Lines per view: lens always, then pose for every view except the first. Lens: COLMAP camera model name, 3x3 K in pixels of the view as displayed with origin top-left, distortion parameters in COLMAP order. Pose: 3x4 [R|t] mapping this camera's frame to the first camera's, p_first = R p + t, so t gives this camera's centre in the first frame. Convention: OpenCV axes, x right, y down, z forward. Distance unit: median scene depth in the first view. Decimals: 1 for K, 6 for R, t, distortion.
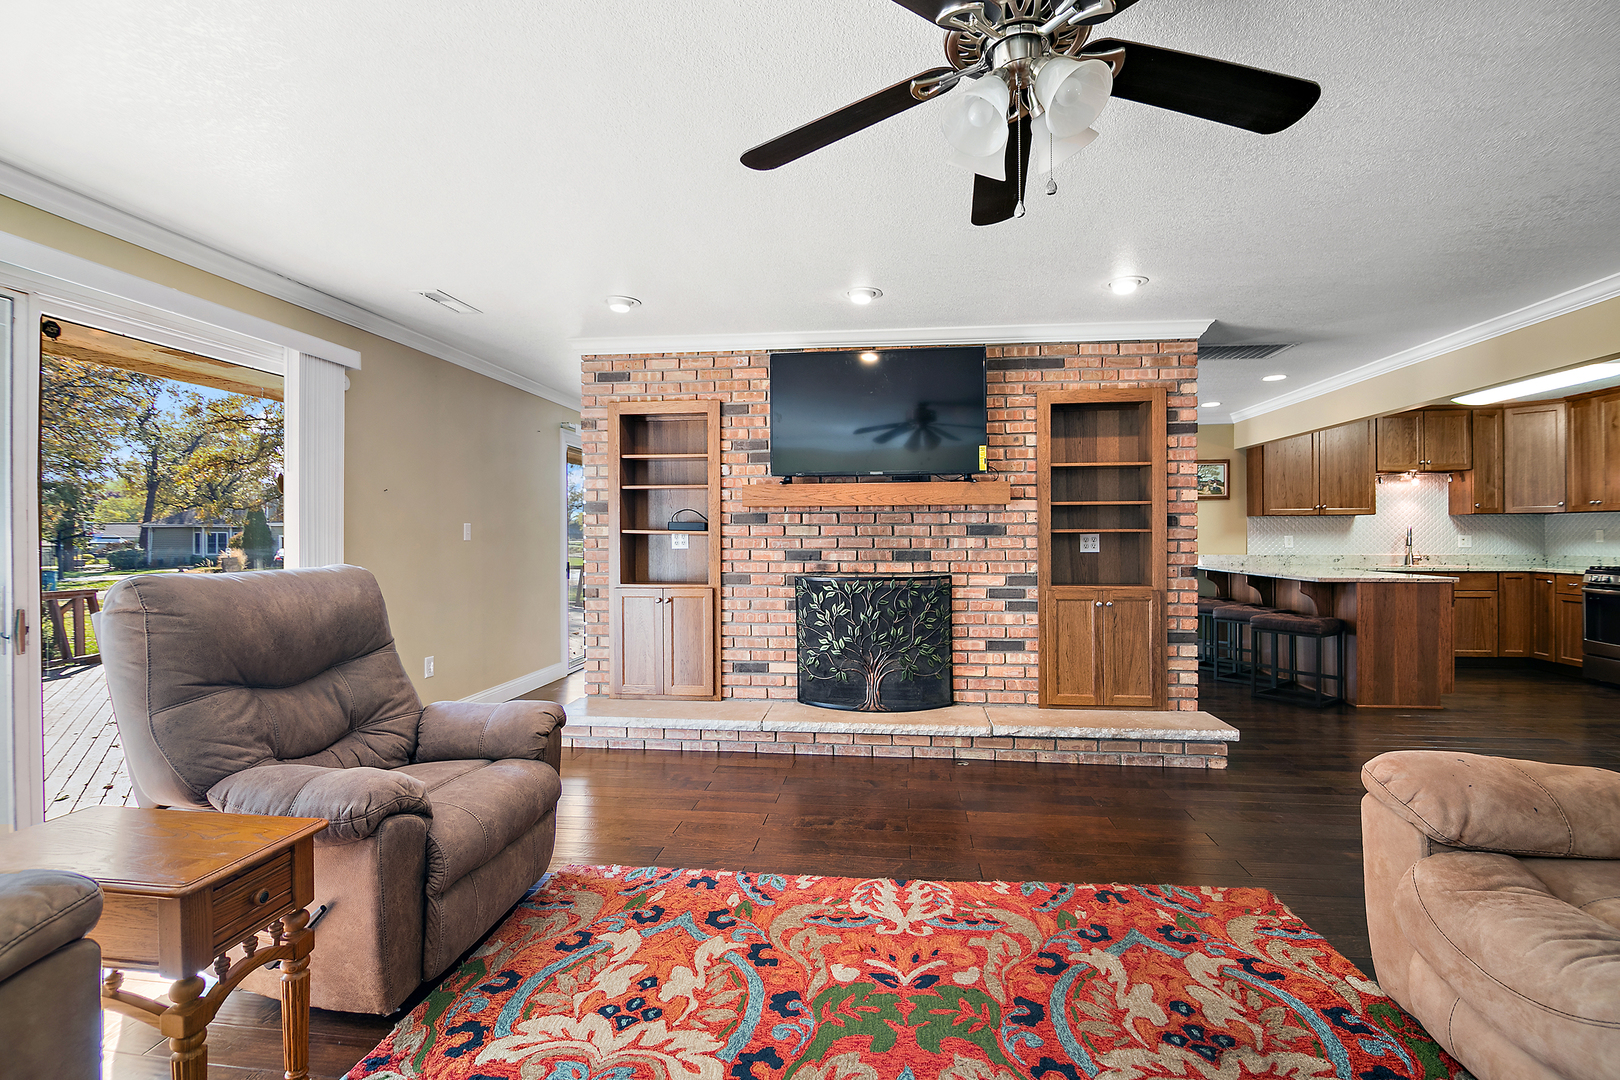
lens RADIAL K [[723.1, 0, 832.5], [0, 723.1, 534.8], [0, 0, 1]] dist [0.004960, -0.003861]
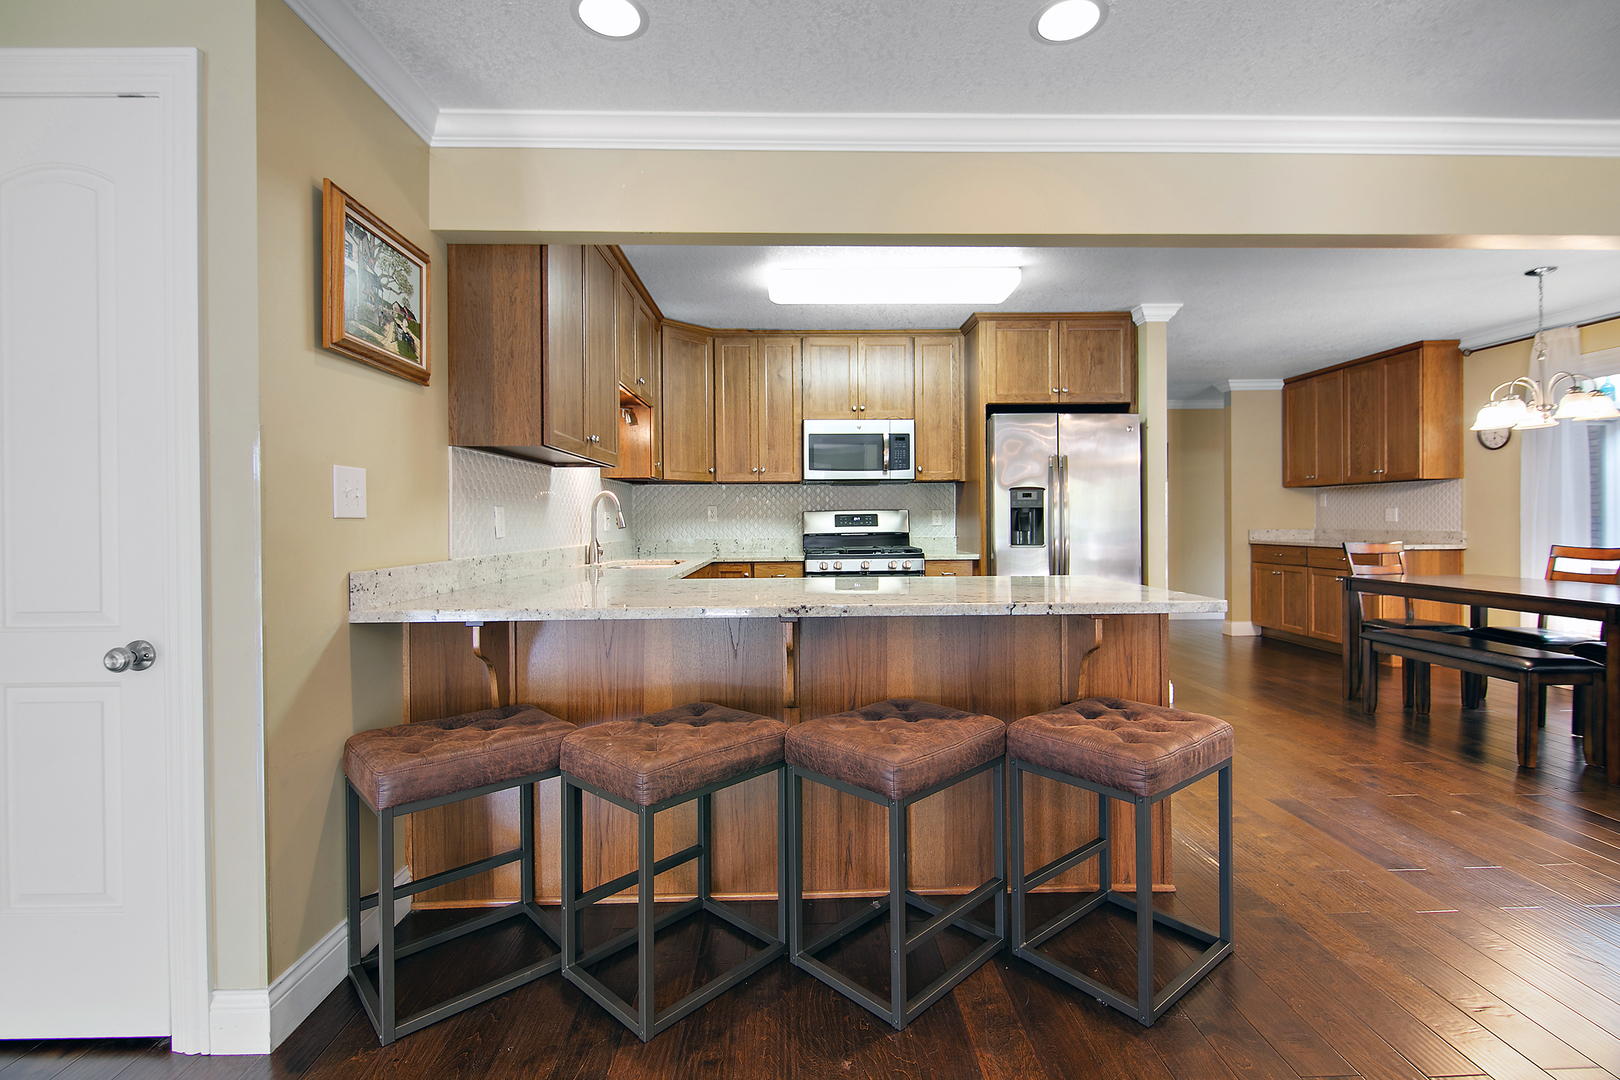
lens RADIAL K [[723.1, 0, 810.0], [0, 723.1, 532.9], [0, 0, 1]] dist [0.004960, -0.003861]
pose [[-0.121077, -0.005292, 0.992629, 0.426824], [0.006700, 0.999959, 0.006148, 0.031450], [-0.992621, 0.007395, -0.121037, 1.689056]]
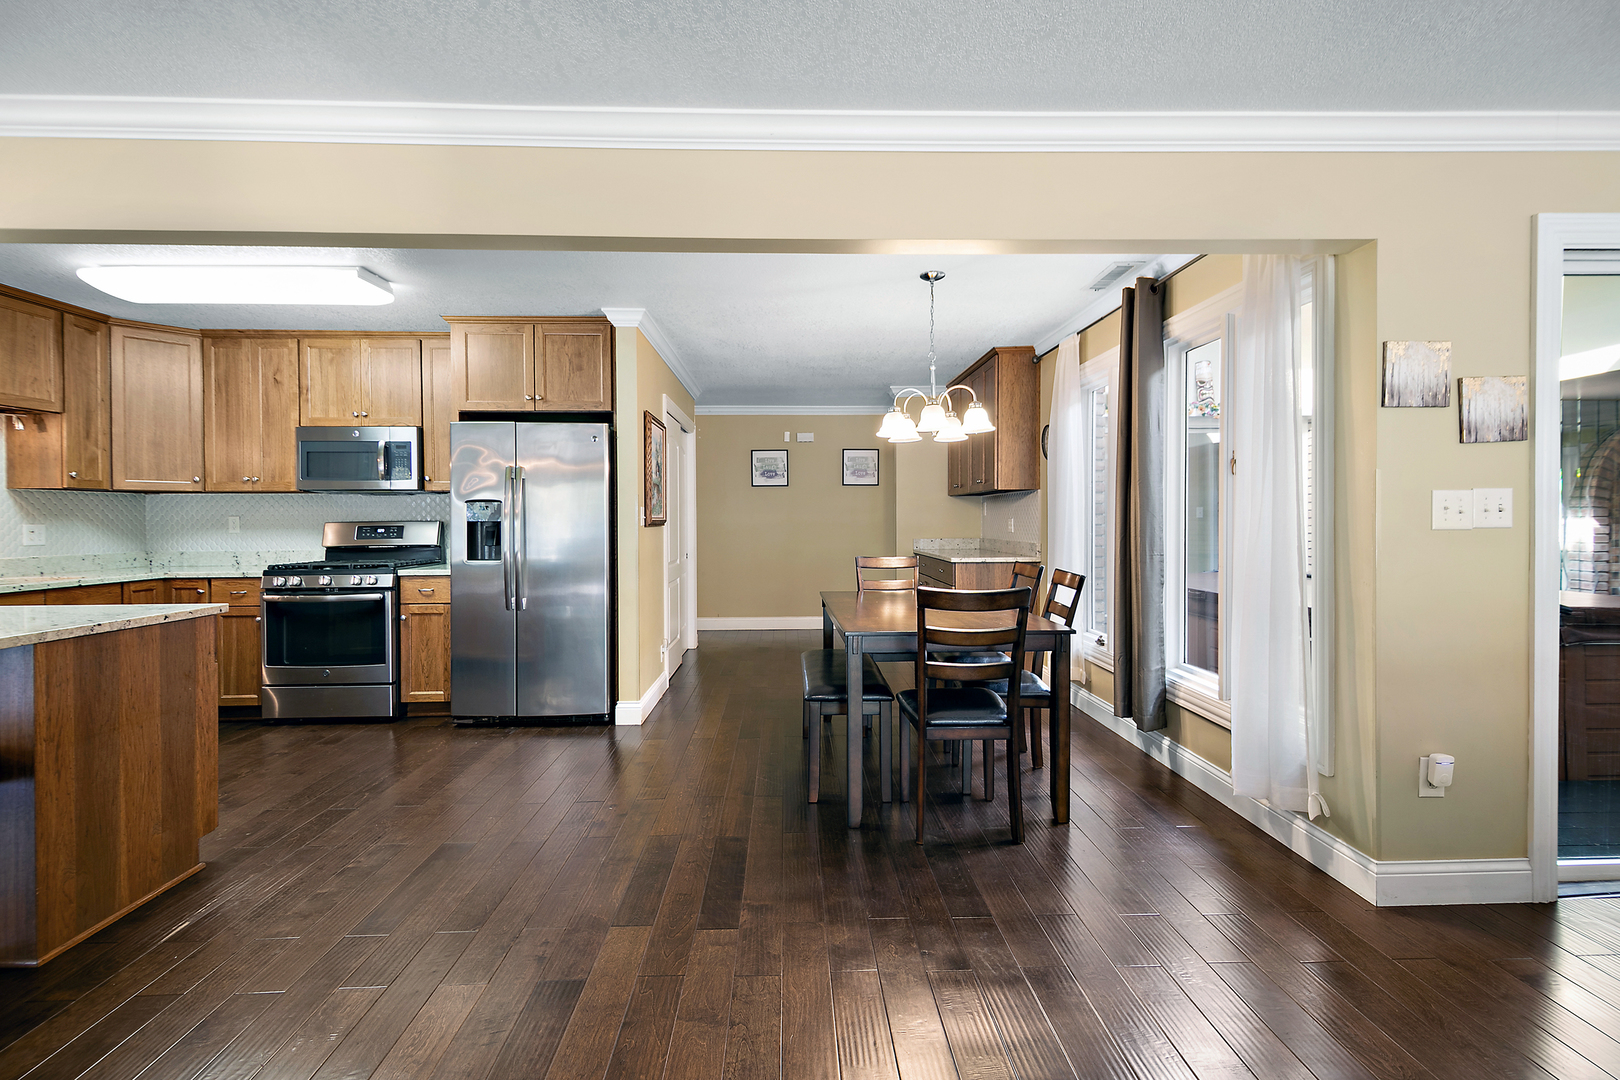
lens RADIAL K [[723.1, 0, 823.2], [0, 723.1, 525.9], [0, 0, 1]] dist [0.004960, -0.003861]
pose [[-0.142898, -0.002956, 0.989733, 0.375472], [0.004585, 0.999983, 0.003649, 0.005041], [-0.989727, 0.005059, -0.142882, 0.848224]]
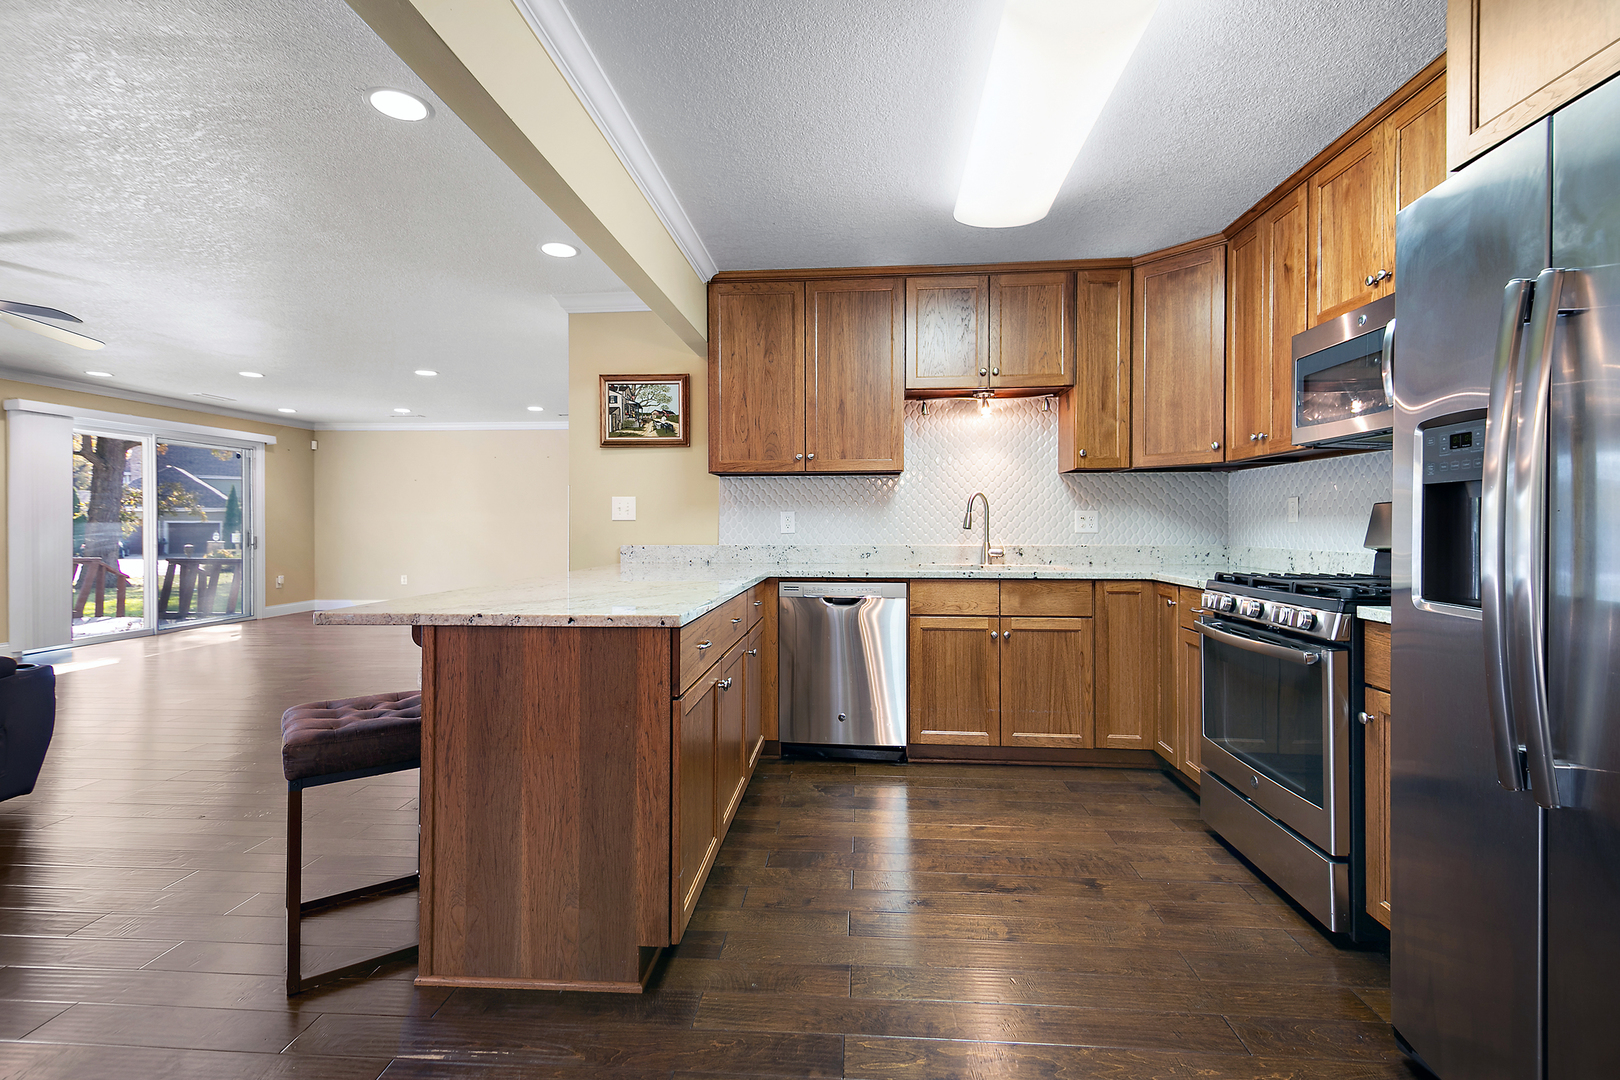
lens RADIAL K [[723.1, 0, 767.4], [0, 723.1, 522.4], [0, 0, 1]] dist [0.004960, -0.003861]
pose [[0.999871, 0.003958, 0.015549, 1.175270], [-0.003936, 0.999991, -0.001431, 0.021488], [-0.015555, 0.001370, 0.999878, 0.858583]]
